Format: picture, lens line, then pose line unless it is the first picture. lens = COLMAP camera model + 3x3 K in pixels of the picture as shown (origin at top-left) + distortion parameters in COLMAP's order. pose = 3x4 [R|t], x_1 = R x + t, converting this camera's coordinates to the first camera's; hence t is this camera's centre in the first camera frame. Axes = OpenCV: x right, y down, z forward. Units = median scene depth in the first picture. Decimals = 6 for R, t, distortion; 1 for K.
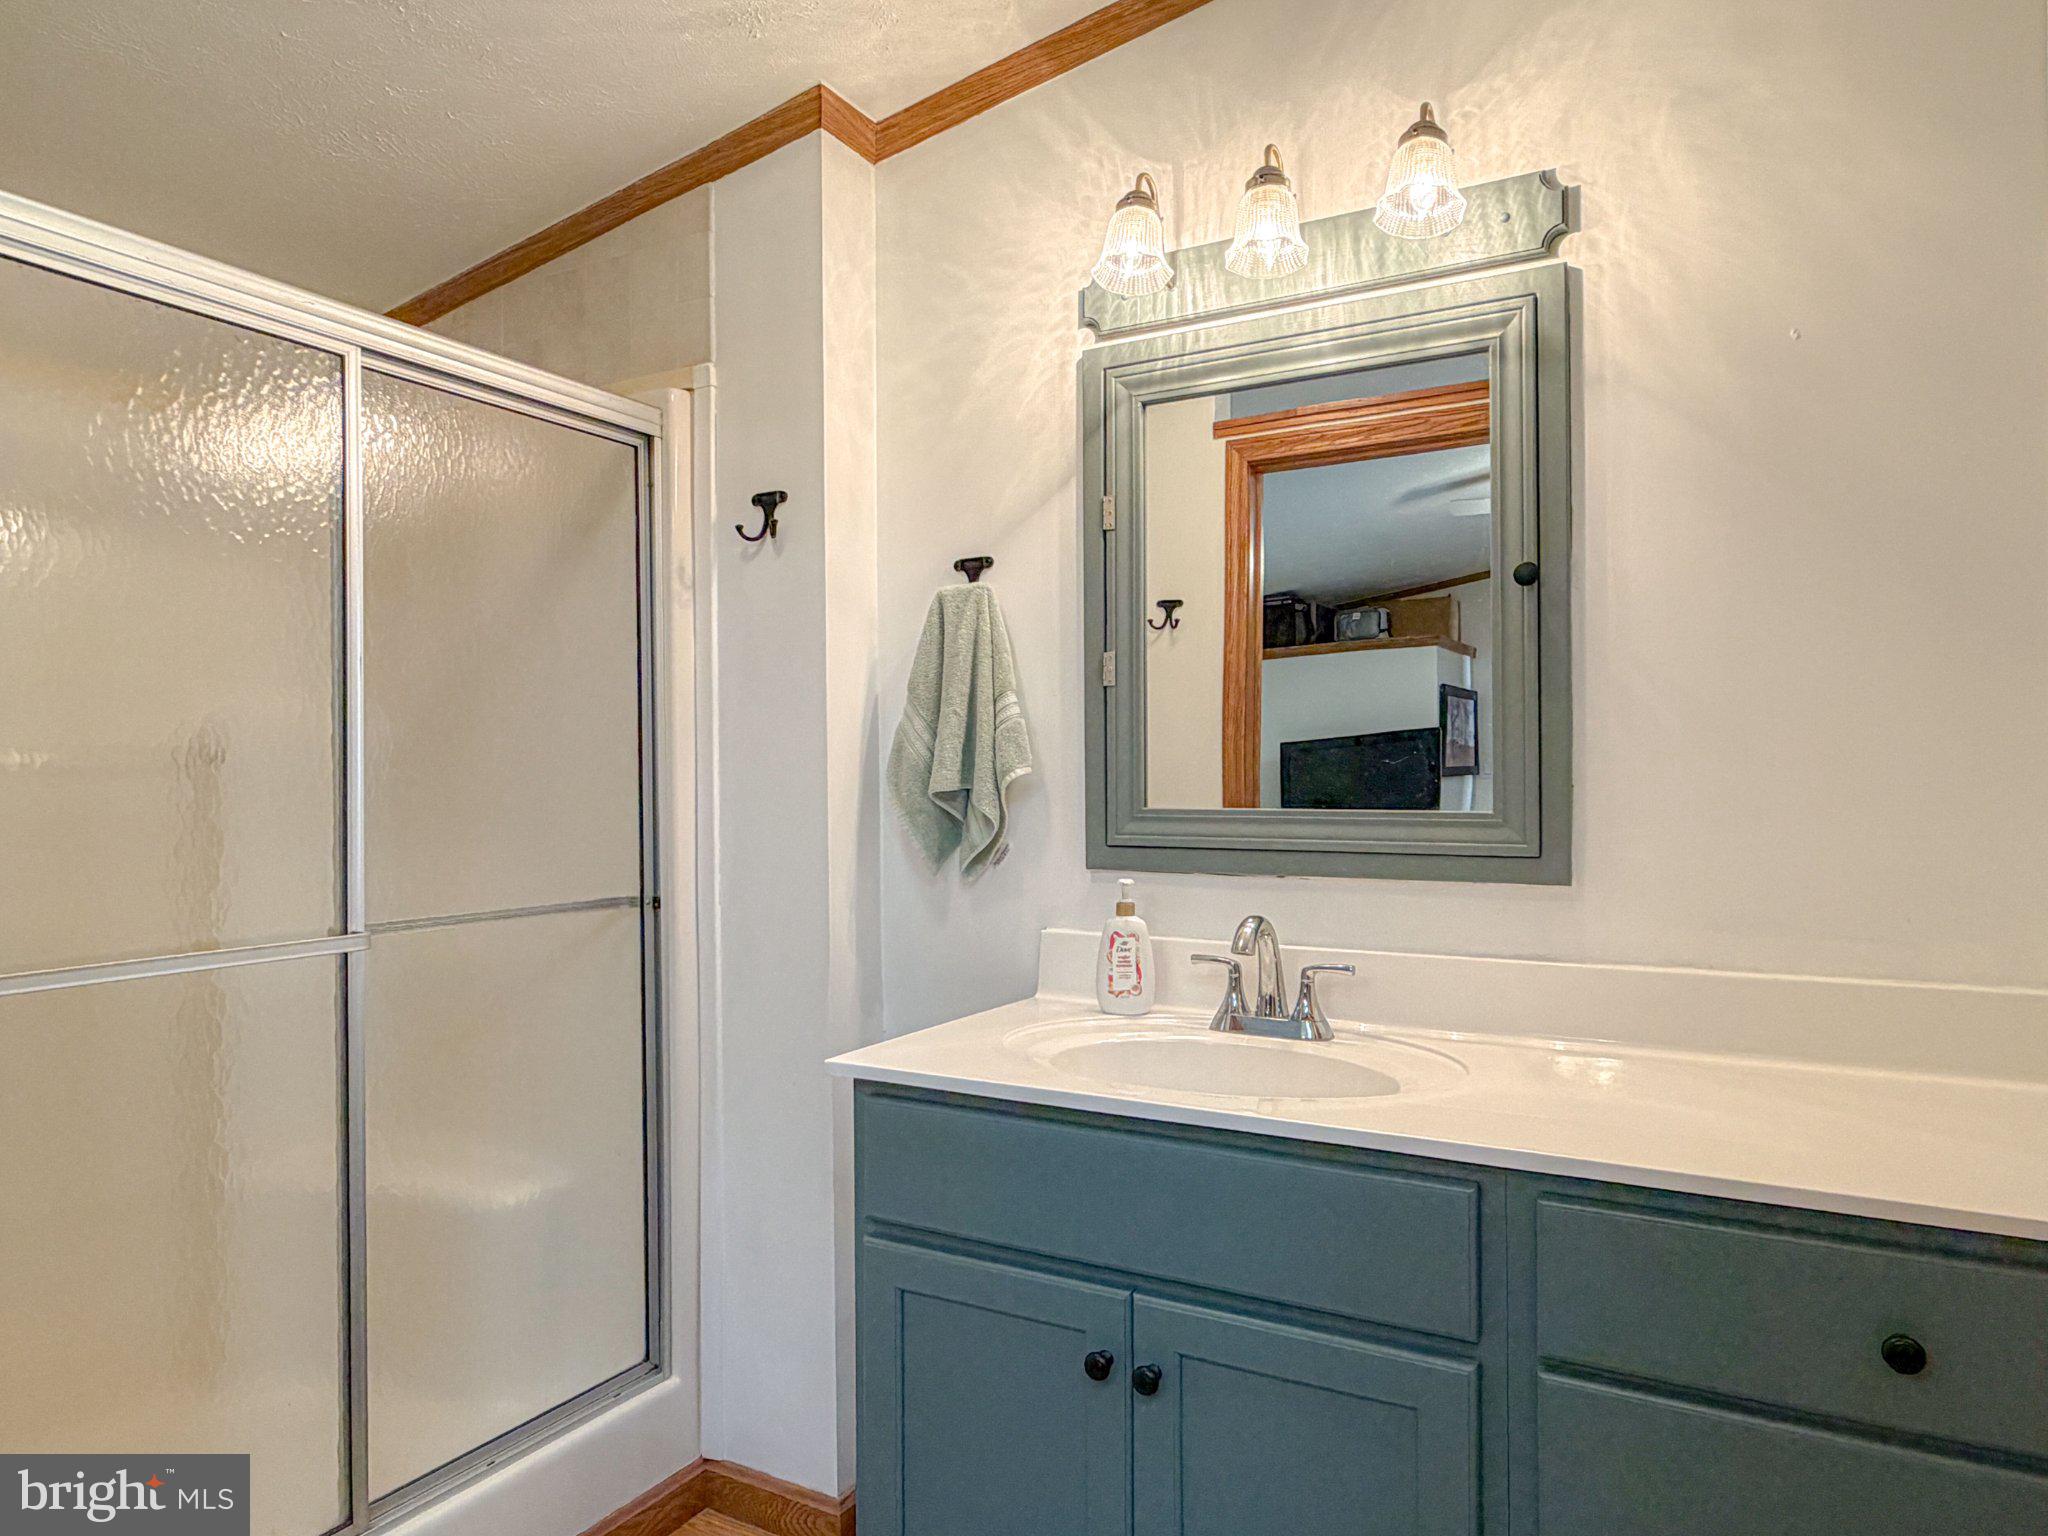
lens RADIAL K [[1320.0, 0, 1037.8], [0, 1320.0, 777.3], [0, 0, 1]] dist [0.004977, -0.004544]
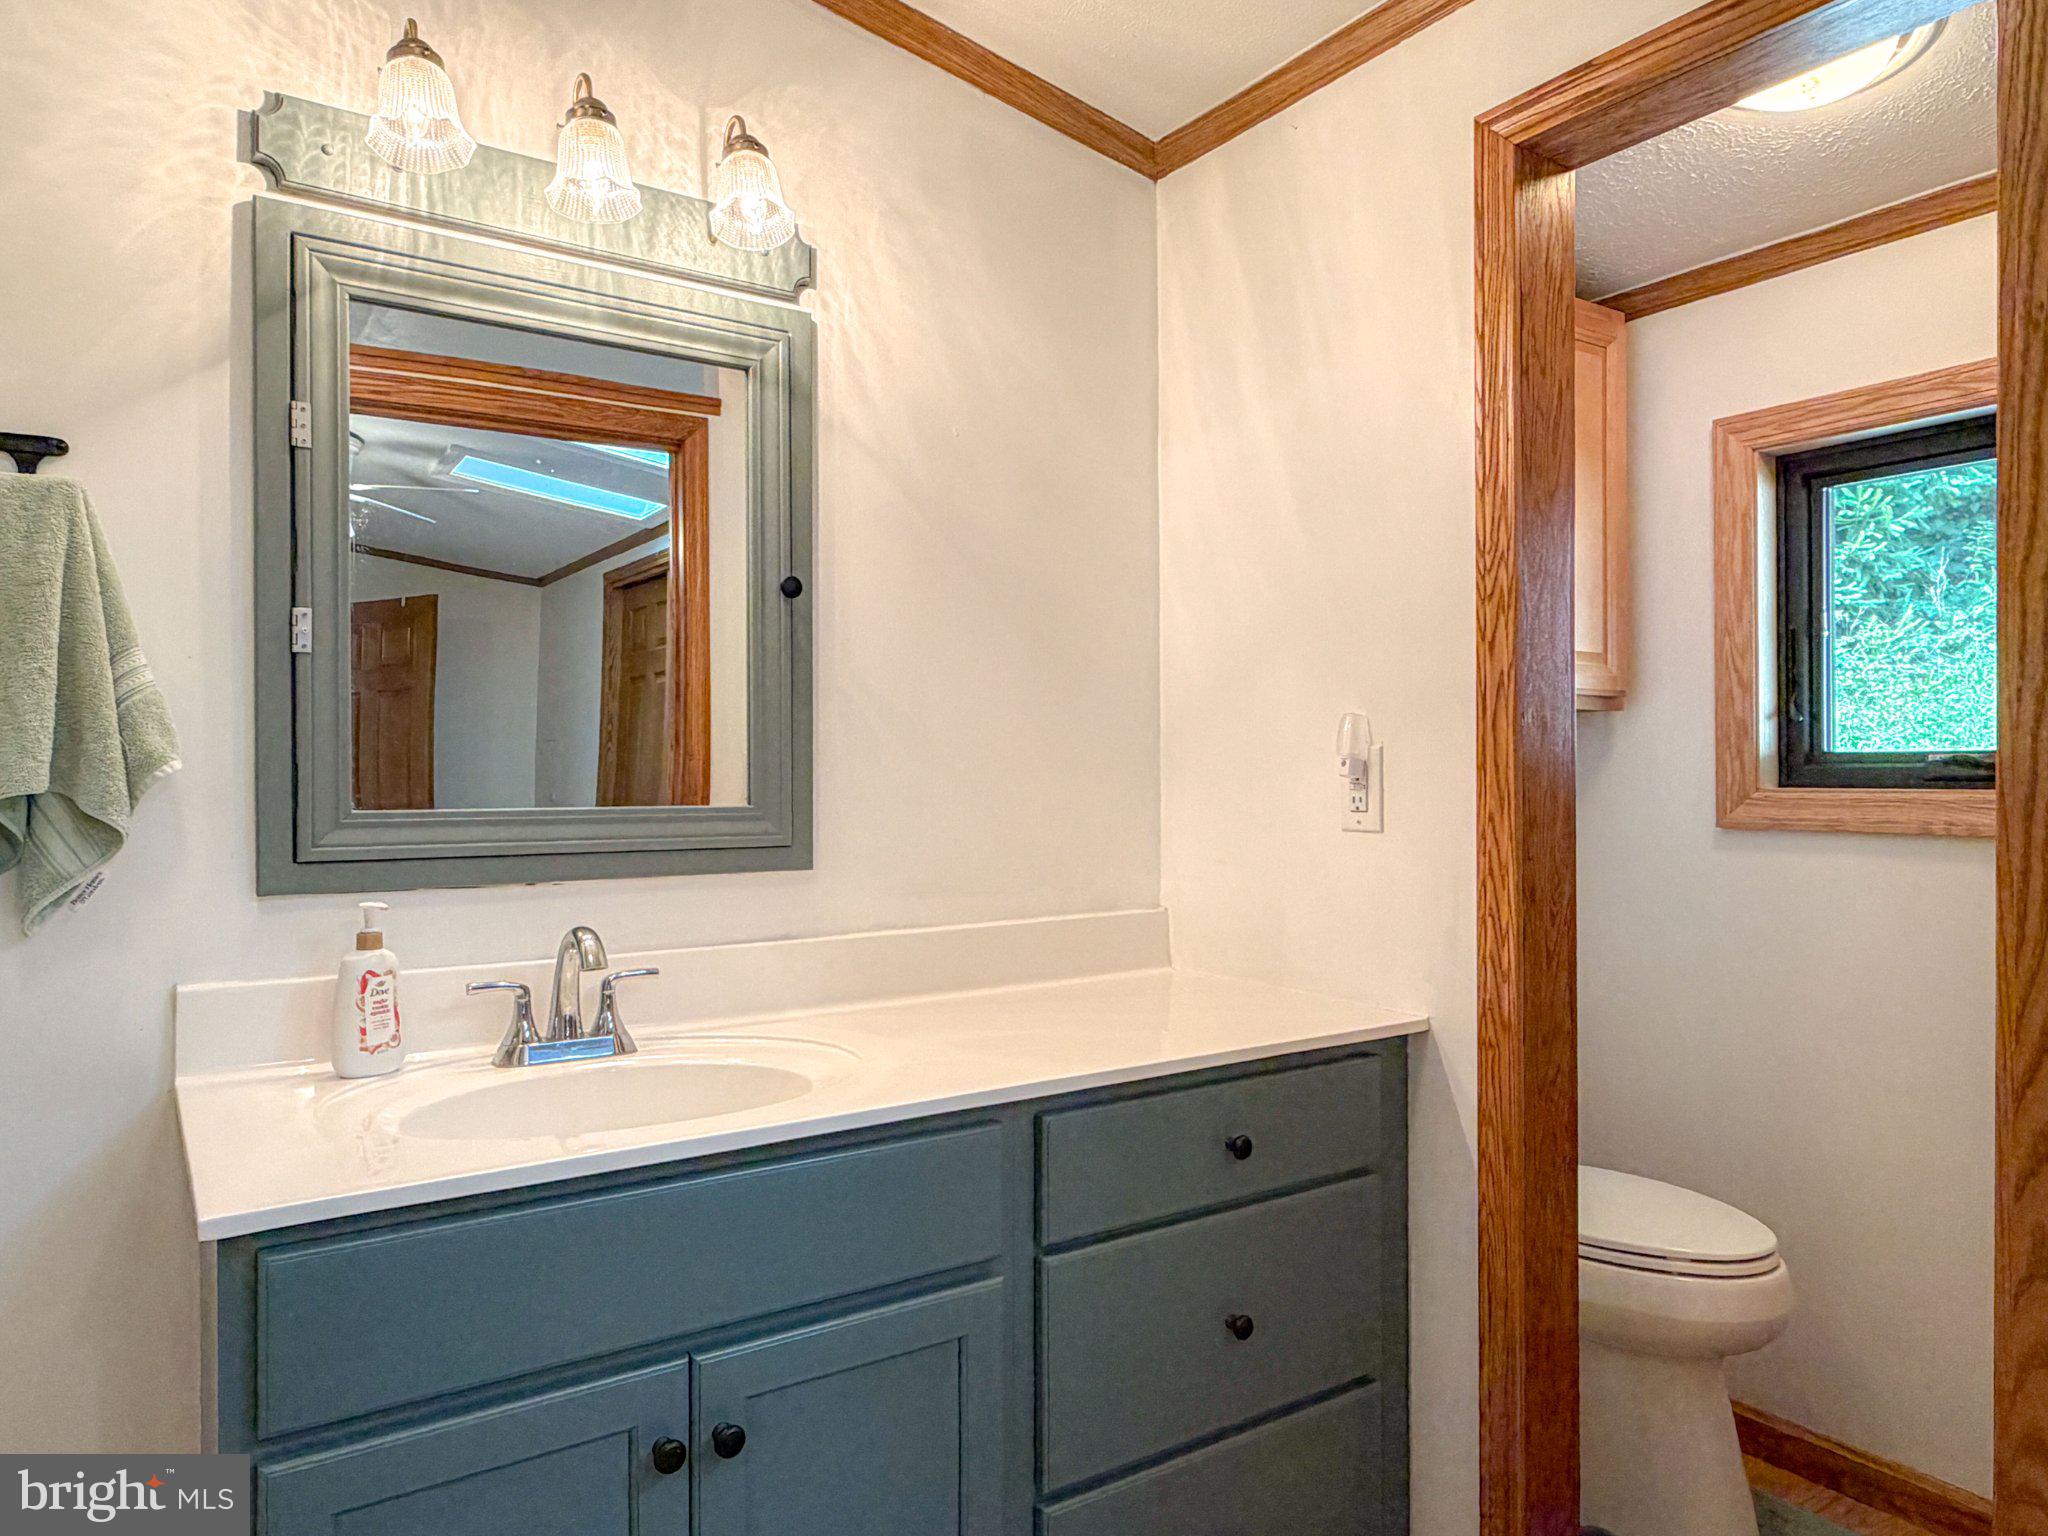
lens RADIAL K [[1320.0, 0, 1040.1], [0, 1320.0, 762.9], [0, 0, 1]] dist [0.004977, -0.004544]
pose [[0.439781, 0.003909, 0.898097, -0.485232], [-0.004863, 0.999986, -0.001971, -0.006721], [-0.898092, -0.003500, 0.439794, 0.309961]]
